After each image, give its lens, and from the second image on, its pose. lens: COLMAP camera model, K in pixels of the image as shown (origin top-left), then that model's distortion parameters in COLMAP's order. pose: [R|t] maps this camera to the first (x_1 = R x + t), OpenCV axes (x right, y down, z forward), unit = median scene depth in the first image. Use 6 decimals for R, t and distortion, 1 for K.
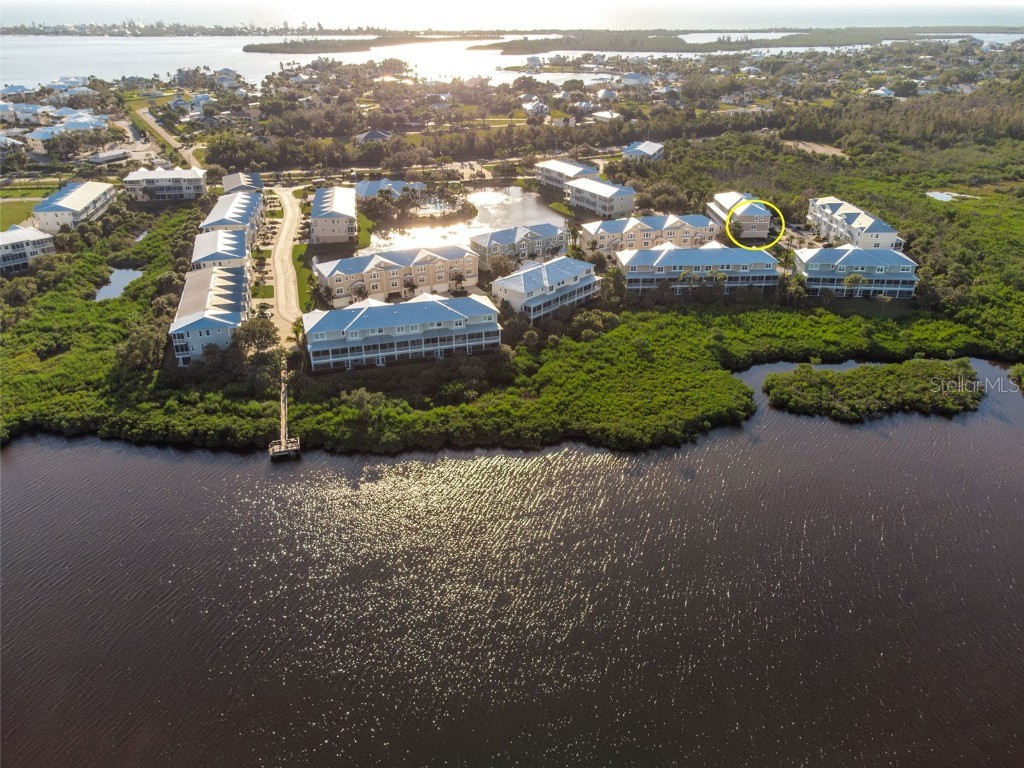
lens RADIAL K [[766.8, 0, 512.0], [0, 766.8, 384.0], [0, 0, 1]] dist [0.015335, -0.003217]
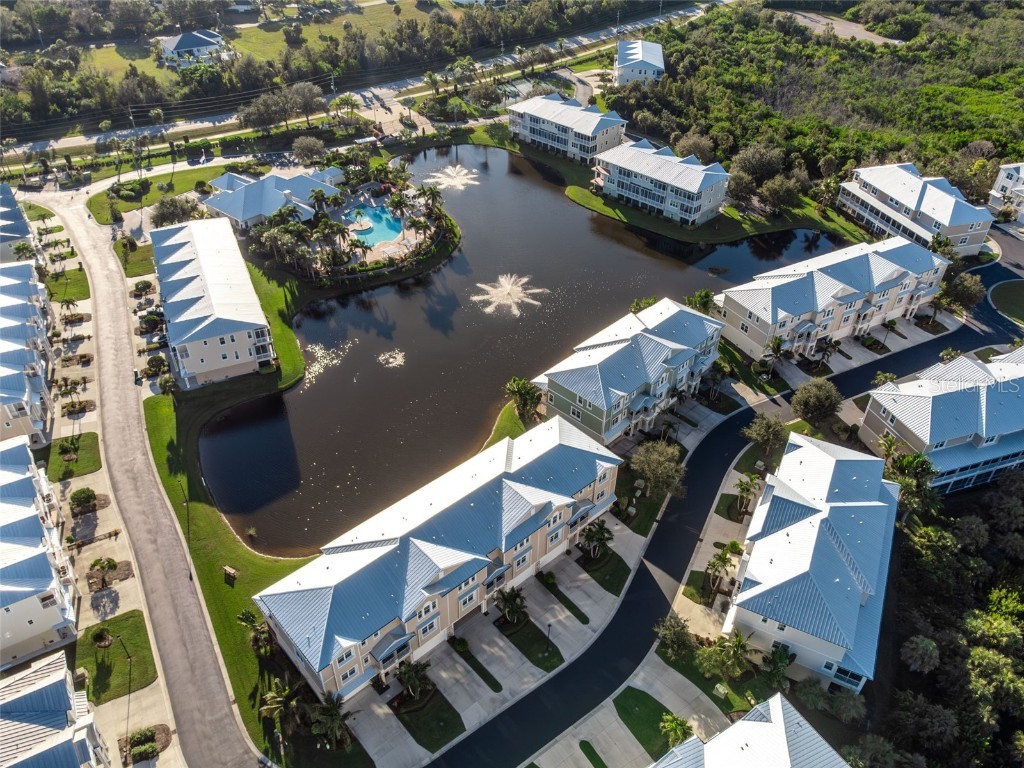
lens RADIAL K [[766.8, 0, 512.0], [0, 766.8, 384.0], [0, 0, 1]] dist [0.015335, -0.003217]
pose [[0.968064, -0.149671, 0.201123, -0.123532], [0.107804, 0.972798, 0.205044, -0.202775], [-0.226342, -0.176814, 0.957866, 0.392677]]
